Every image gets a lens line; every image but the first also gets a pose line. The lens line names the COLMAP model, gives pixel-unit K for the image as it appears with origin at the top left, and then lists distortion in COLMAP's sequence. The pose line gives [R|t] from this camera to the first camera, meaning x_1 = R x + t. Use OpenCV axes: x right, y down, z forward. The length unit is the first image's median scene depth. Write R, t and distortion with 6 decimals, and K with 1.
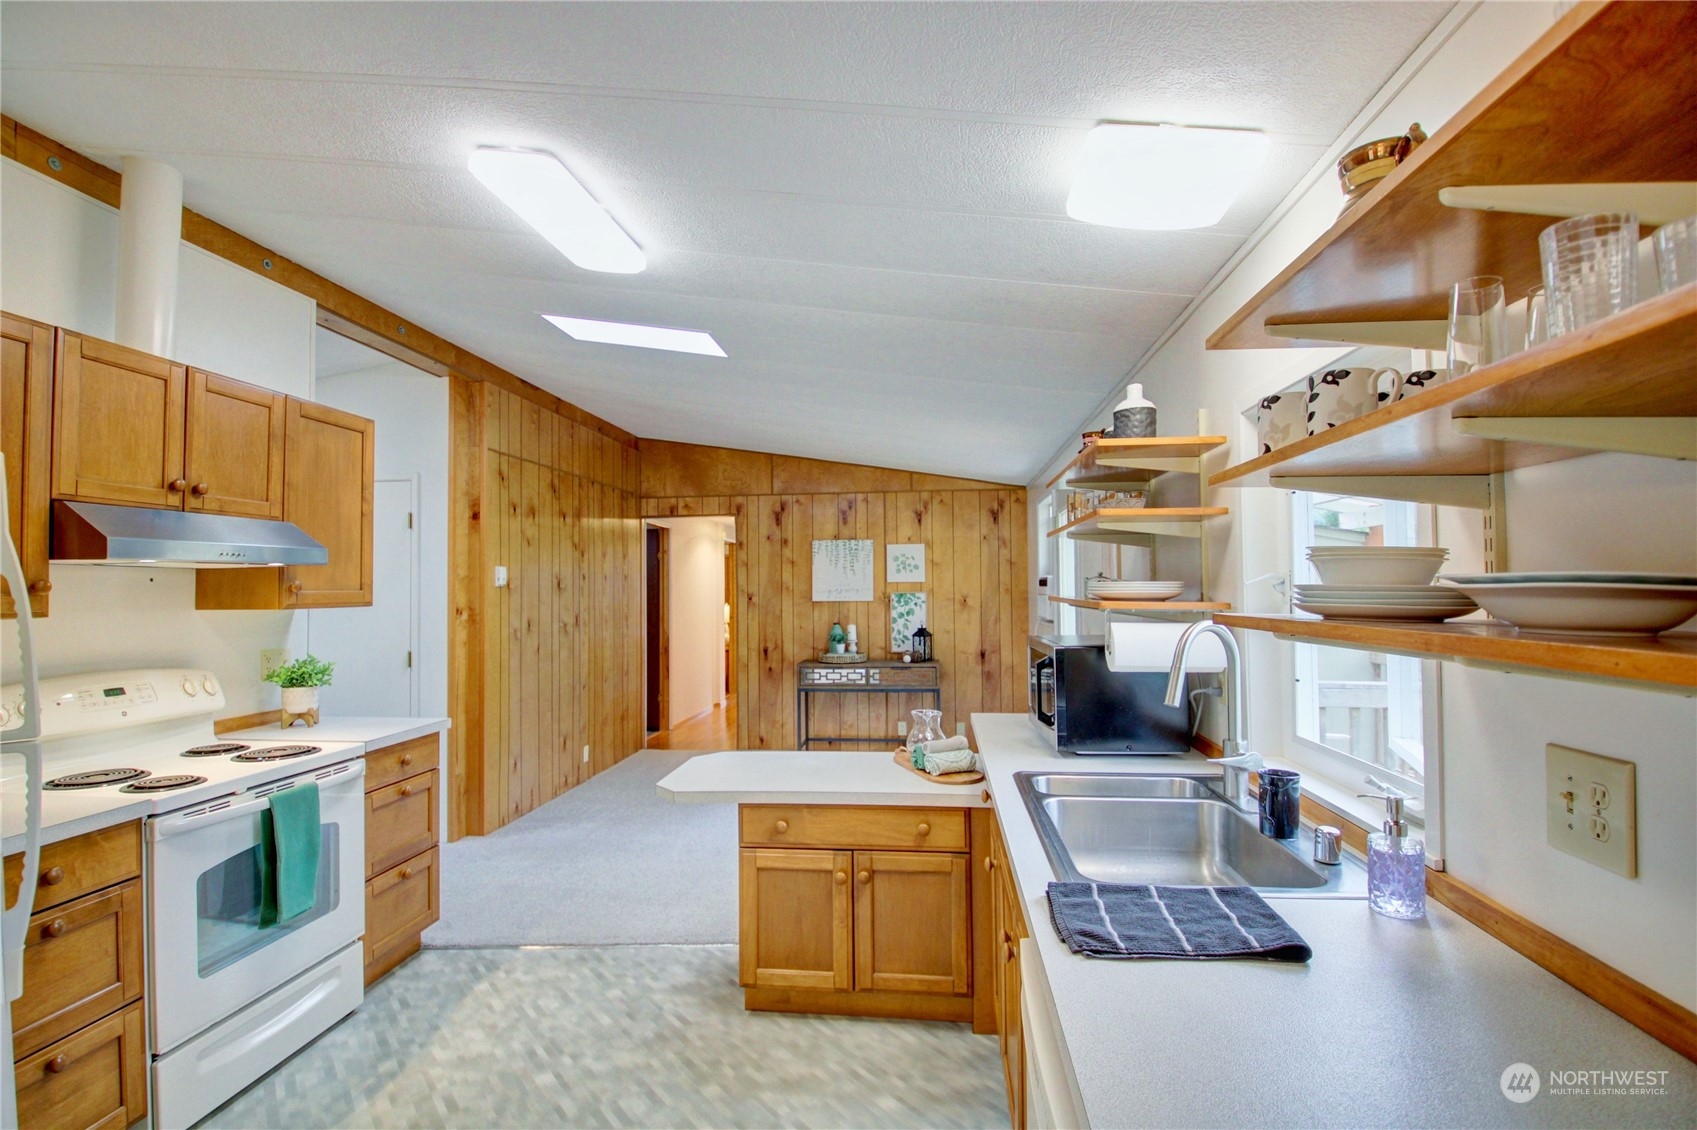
lens RADIAL K [[784.5, 0, 858.0], [0, 784.5, 562.5], [0, 0, 1]] dist [-0.005673, -0.007554]
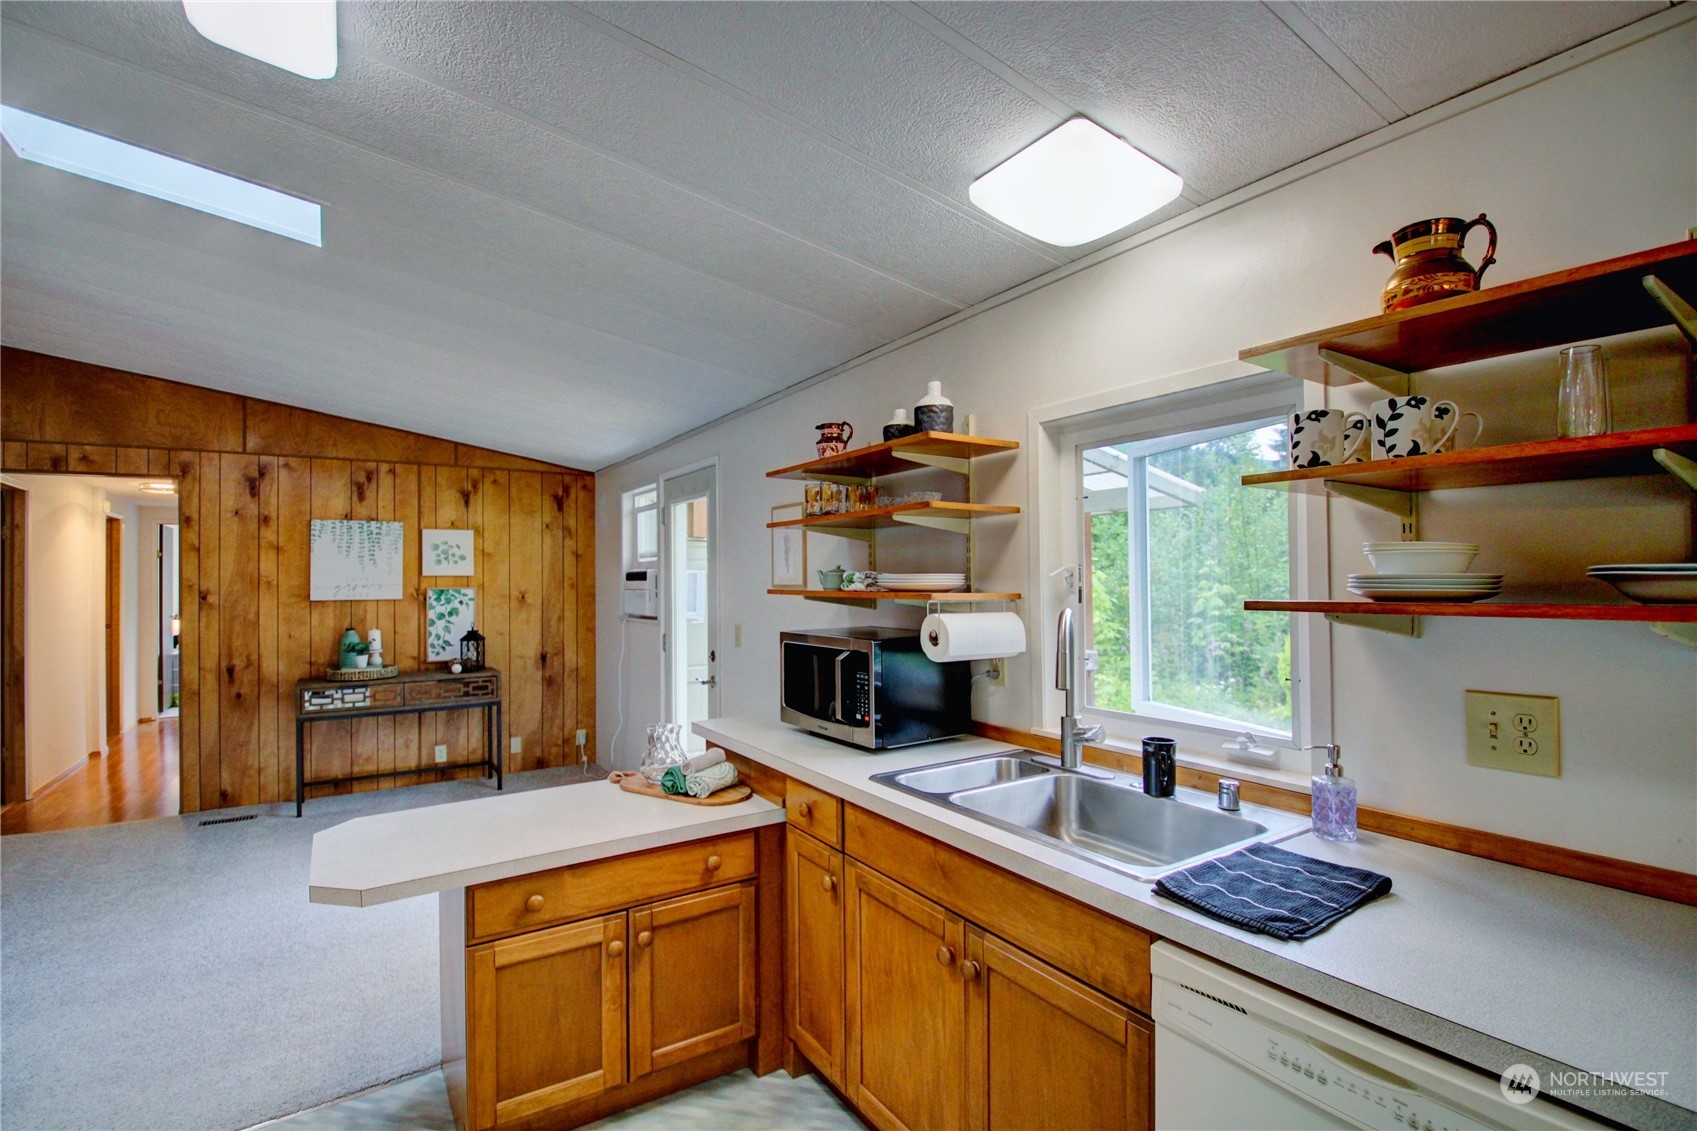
lens RADIAL K [[784.5, 0, 848.7], [0, 784.5, 570.2], [0, 0, 1]] dist [-0.005673, -0.007554]
pose [[0.779139, 0.010215, 0.626769, -0.128343], [-0.019314, 0.999784, 0.007715, 0.004596], [-0.626554, -0.018117, 0.779167, 0.093990]]
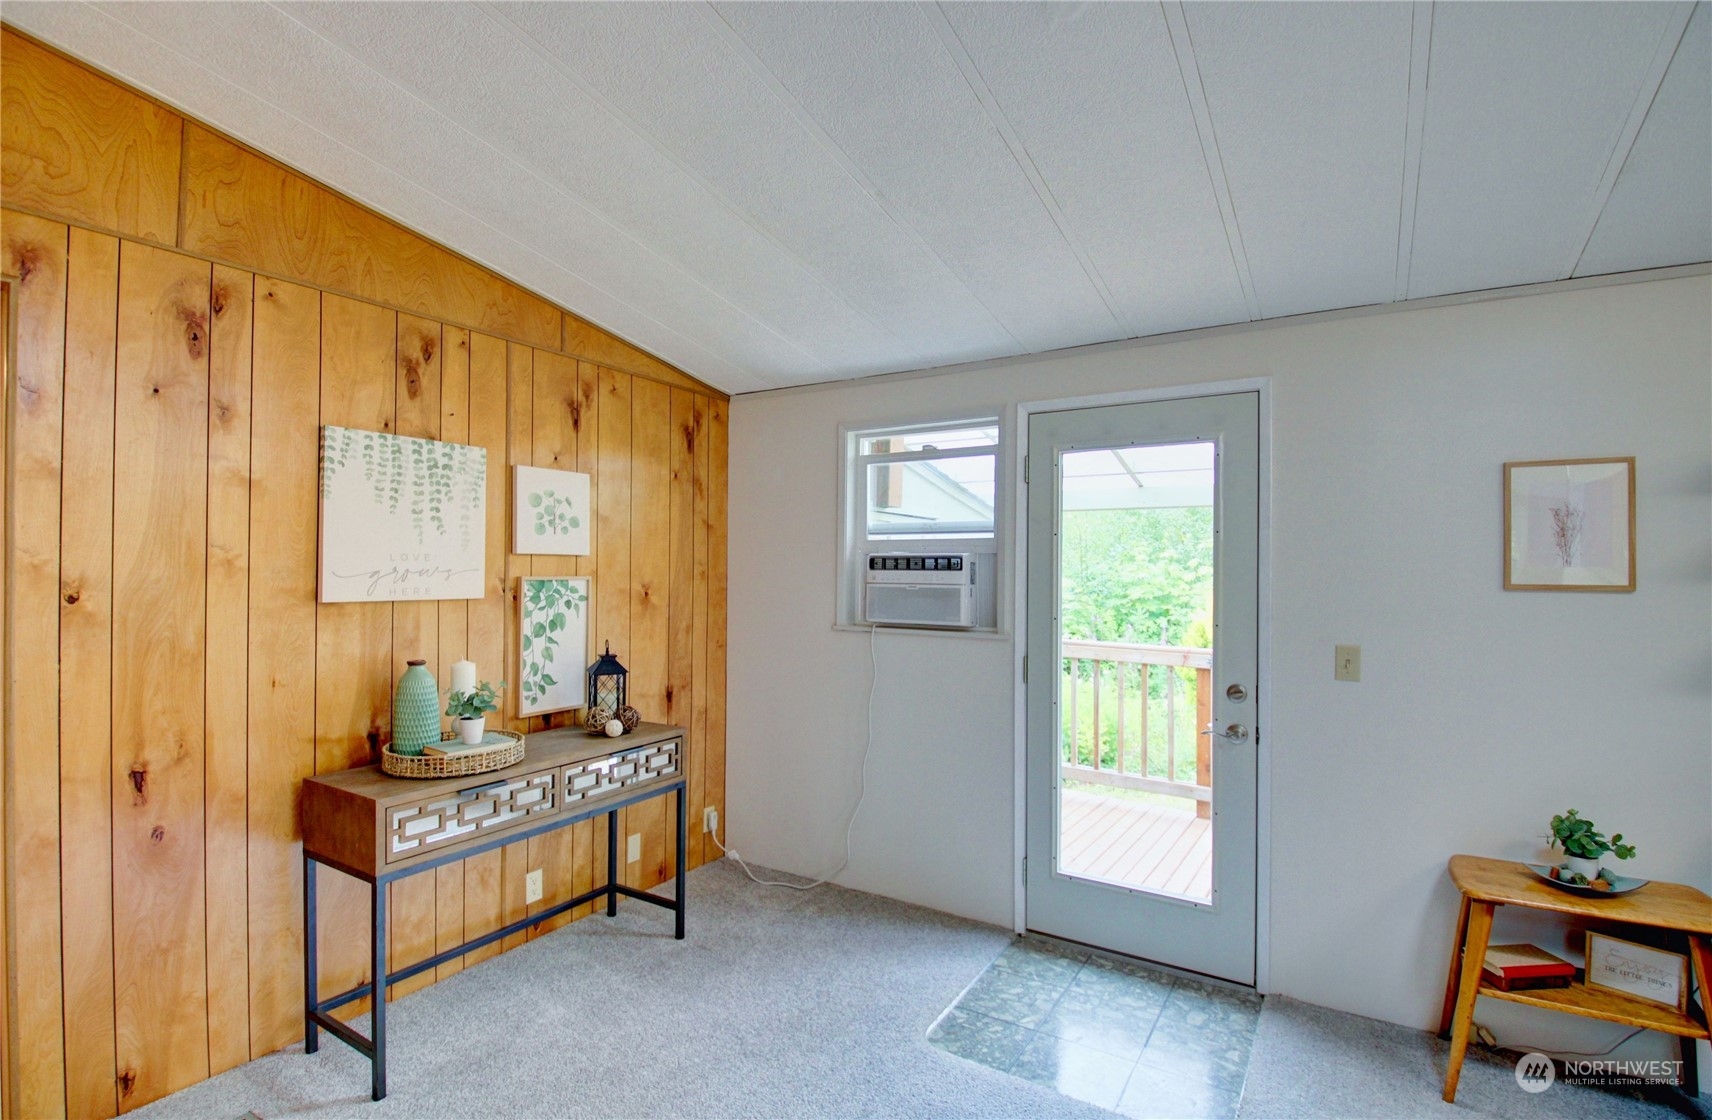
lens RADIAL K [[802.9, 0, 832.5], [0, 802.9, 564.5], [0, 0, 1]] dist [0.000257, -0.006681]
pose [[0.456509, 0.018100, 0.889535, -0.274495], [-0.043212, 0.999064, 0.001848, 0.023004], [-0.888669, -0.039282, 0.456864, 0.655238]]
